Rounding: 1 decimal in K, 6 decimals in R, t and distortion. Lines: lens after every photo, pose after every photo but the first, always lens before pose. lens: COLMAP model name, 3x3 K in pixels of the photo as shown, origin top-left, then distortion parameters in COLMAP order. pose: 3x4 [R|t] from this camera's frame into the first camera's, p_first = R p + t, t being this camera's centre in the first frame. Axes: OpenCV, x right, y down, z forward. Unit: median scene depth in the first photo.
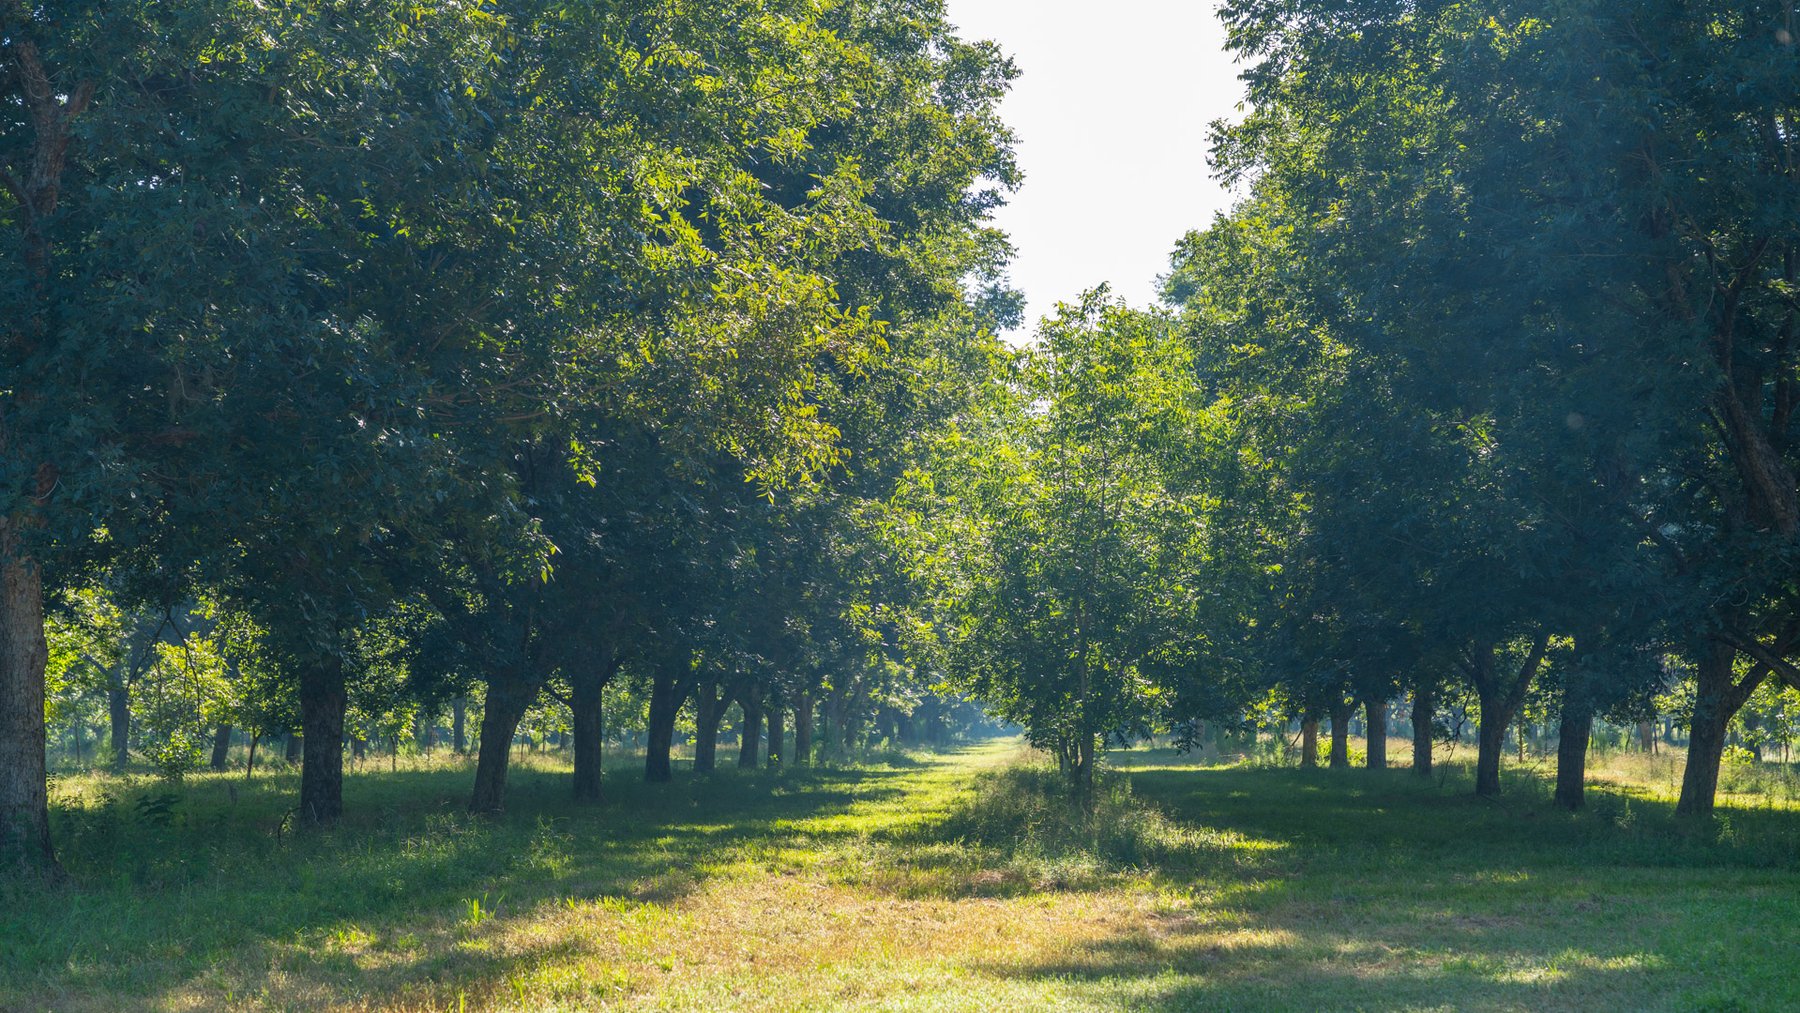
lens RADIAL K [[3630.0, 0, 899.8], [0, 3630.0, 507.5], [0, 0, 1]] dist [0.050134, 0.000000]
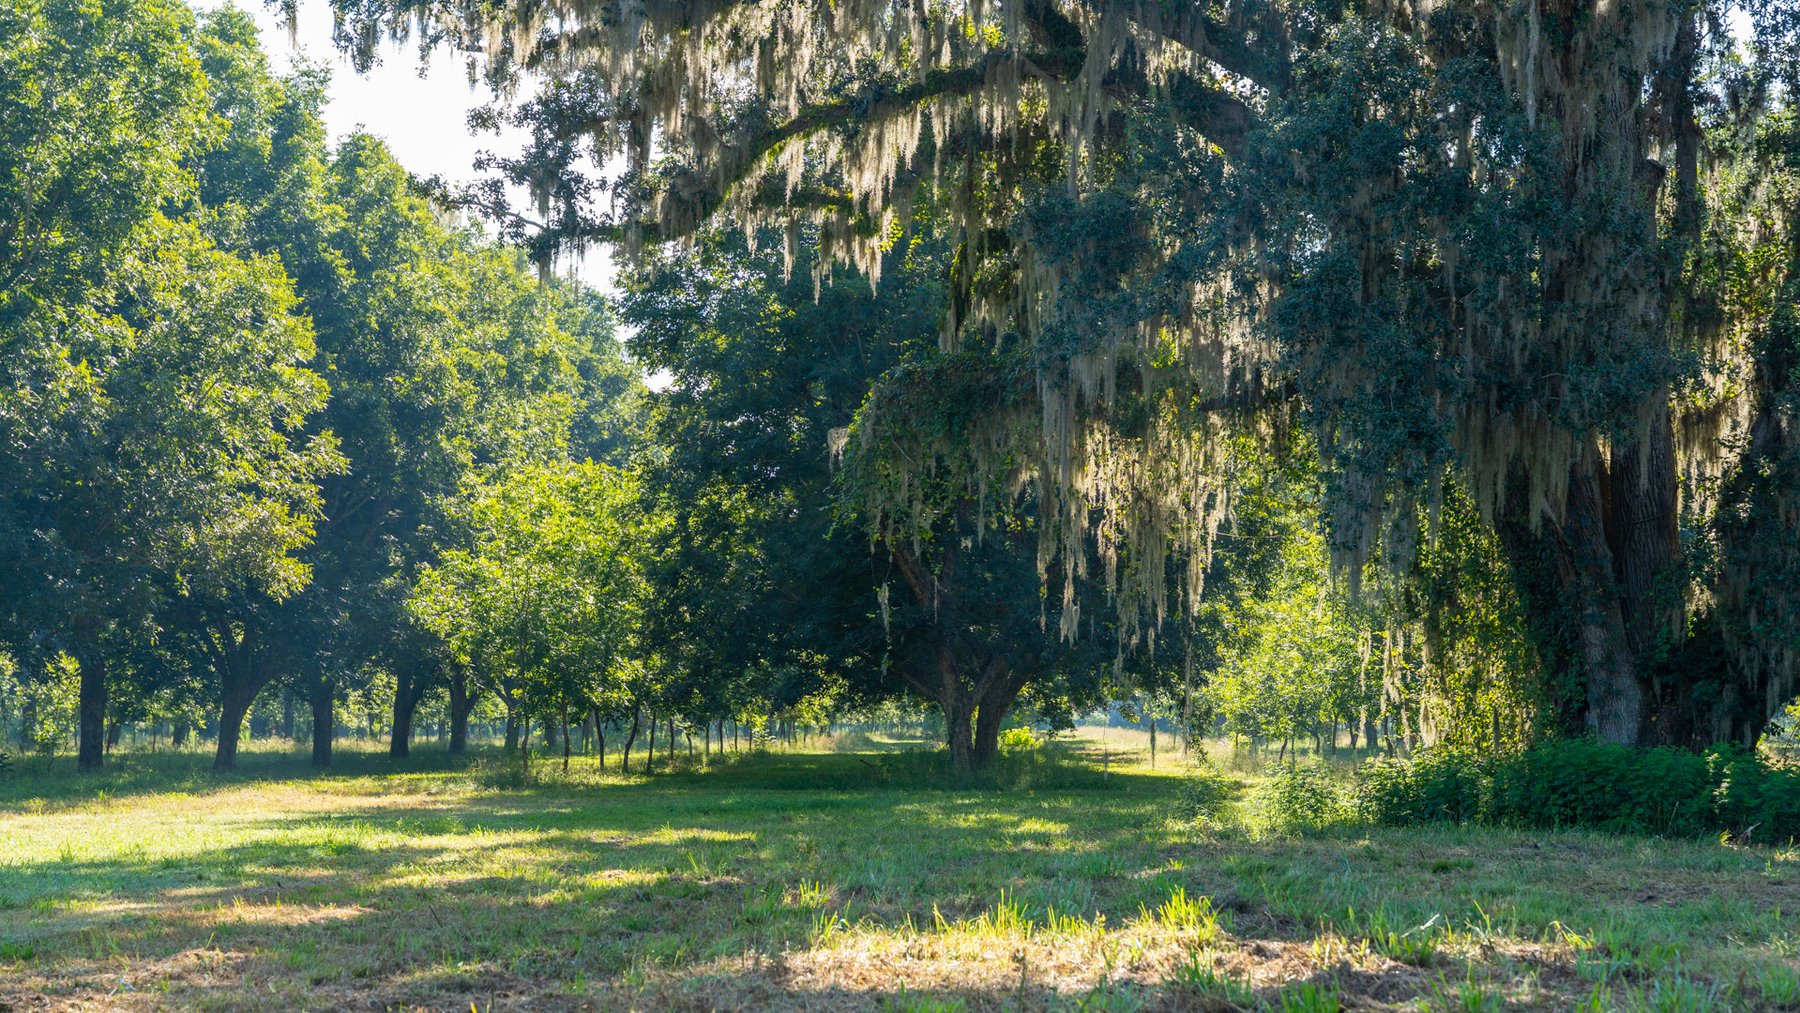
lens RADIAL K [[3630.0, 0, 906.3], [0, 3630.0, 497.7], [0, 0, 1]] dist [0.050134, 0.000000]
pose [[0.999990, 0.002239, -0.003764, 0.312571], [-0.002223, 0.999989, 0.004042, -0.067311], [0.003773, -0.004033, 0.999985, -0.992509]]
